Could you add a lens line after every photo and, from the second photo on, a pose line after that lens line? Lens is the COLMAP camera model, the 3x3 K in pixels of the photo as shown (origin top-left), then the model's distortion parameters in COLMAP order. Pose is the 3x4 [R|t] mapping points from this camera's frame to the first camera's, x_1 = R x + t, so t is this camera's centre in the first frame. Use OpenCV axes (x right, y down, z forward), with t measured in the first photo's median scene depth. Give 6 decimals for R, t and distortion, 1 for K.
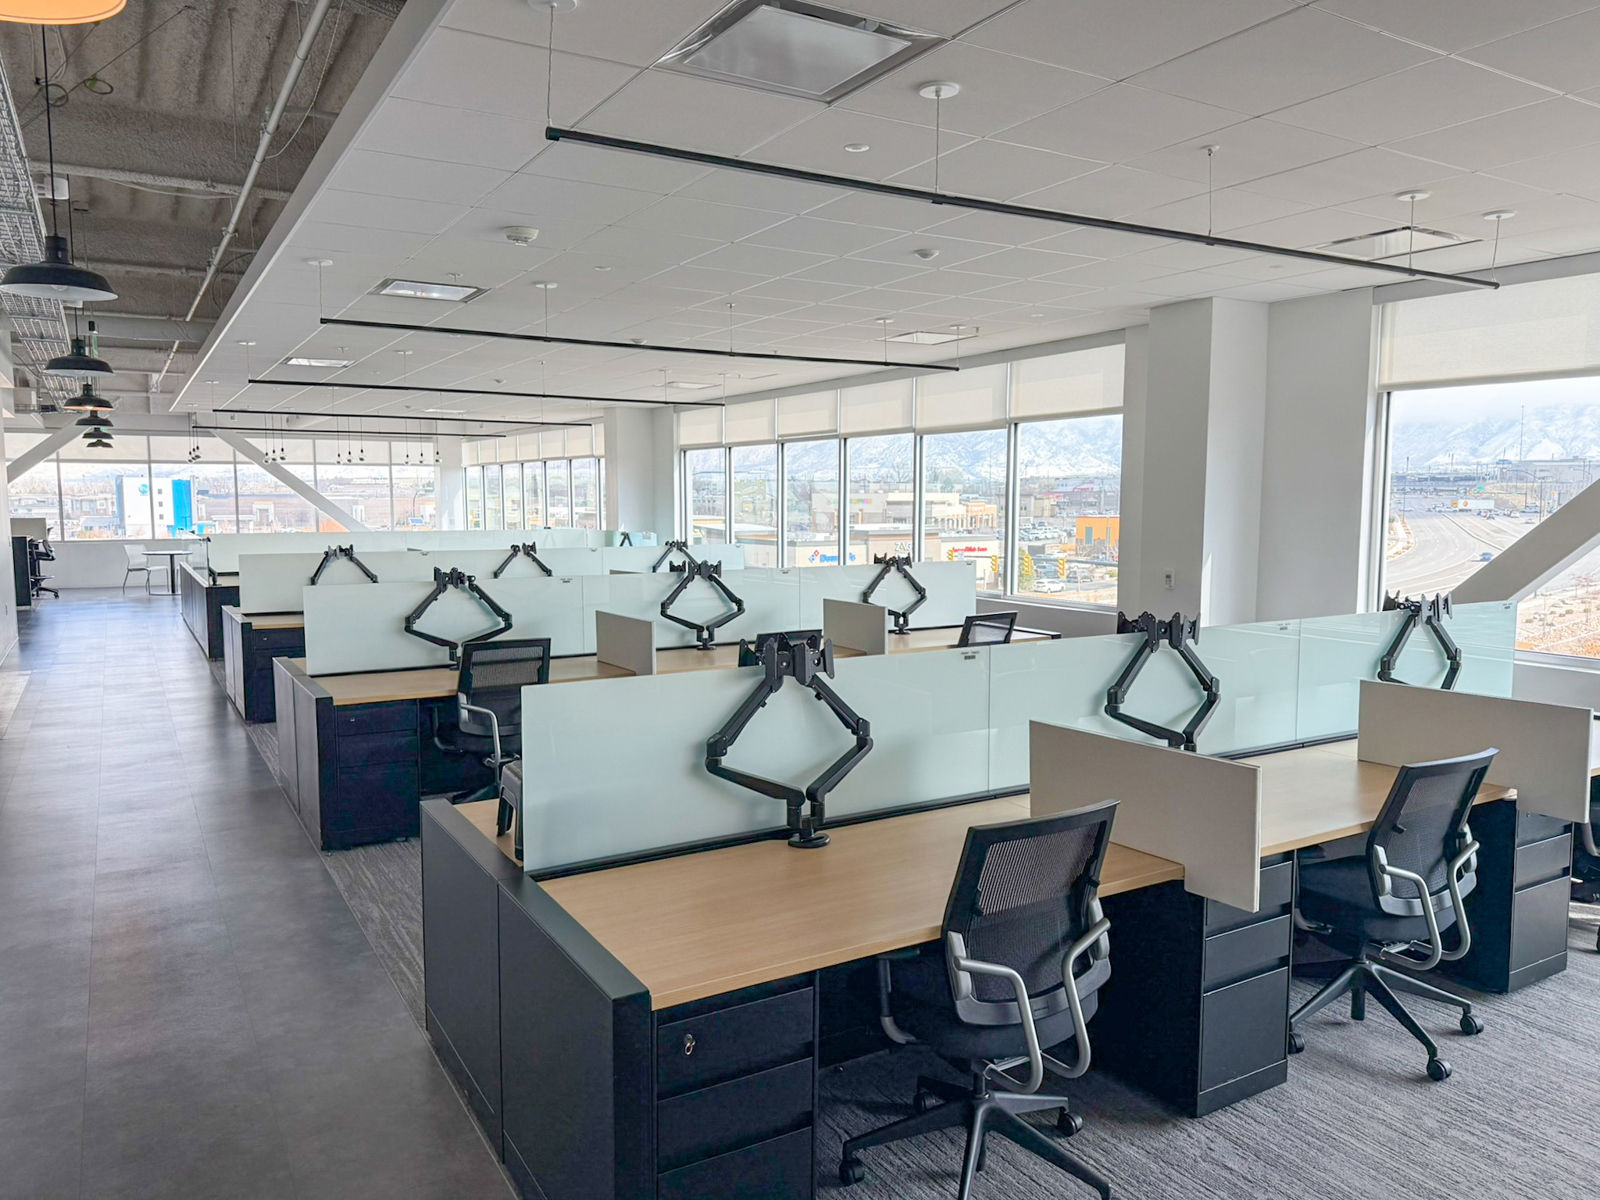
lens RADIAL K [[1137.4, 0, 800.0], [0, 1137.4, 600.0], [0, 0, 1]] dist [0.036772, -0.001724]
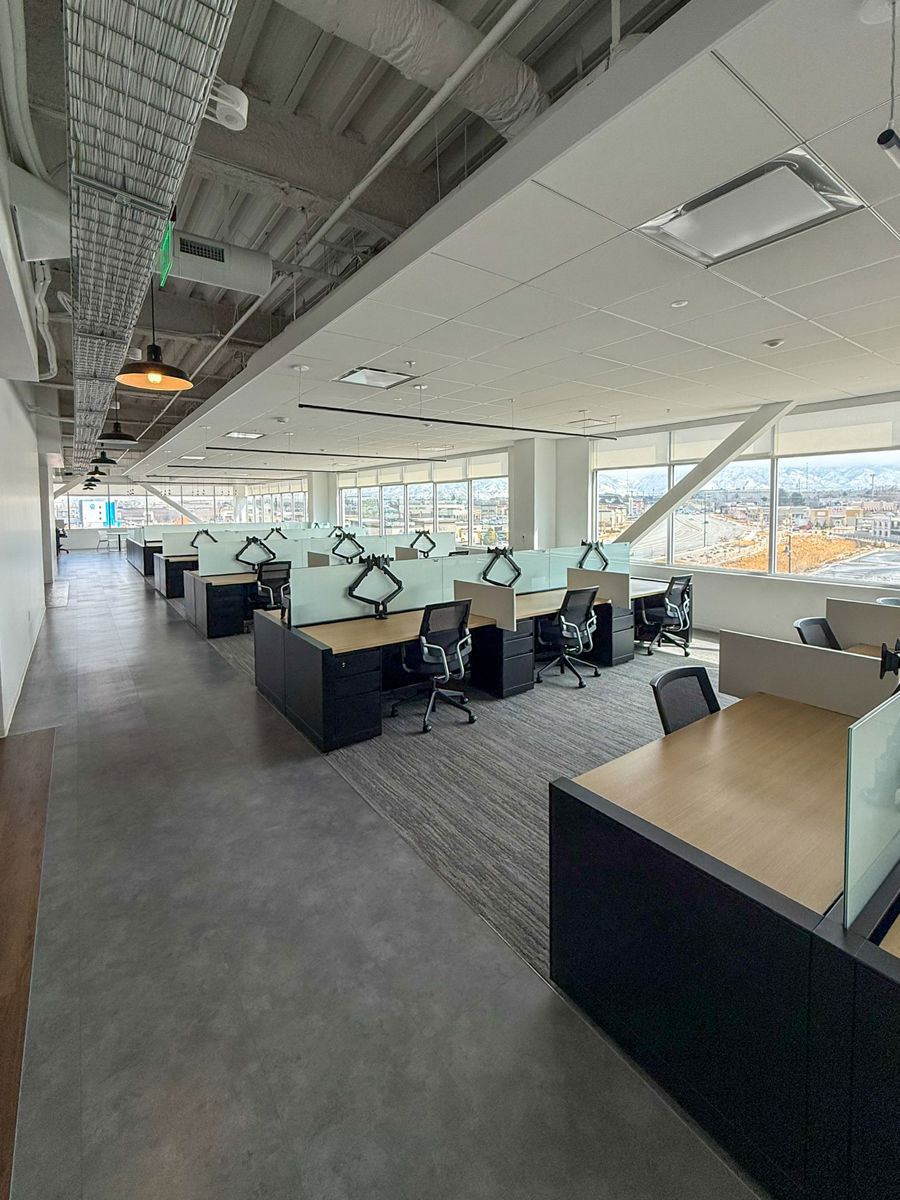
lens RADIAL K [[488.4, 0, 472.7], [0, 488.4, 526.7], [0, 0, 1]] dist [0.000524, 0.000018]
pose [[0.986840, -0.012991, 0.161180, 0.024628], [0.020856, 0.998668, -0.047203, 0.015589], [-0.160352, 0.049944, 0.985796, -0.242522]]
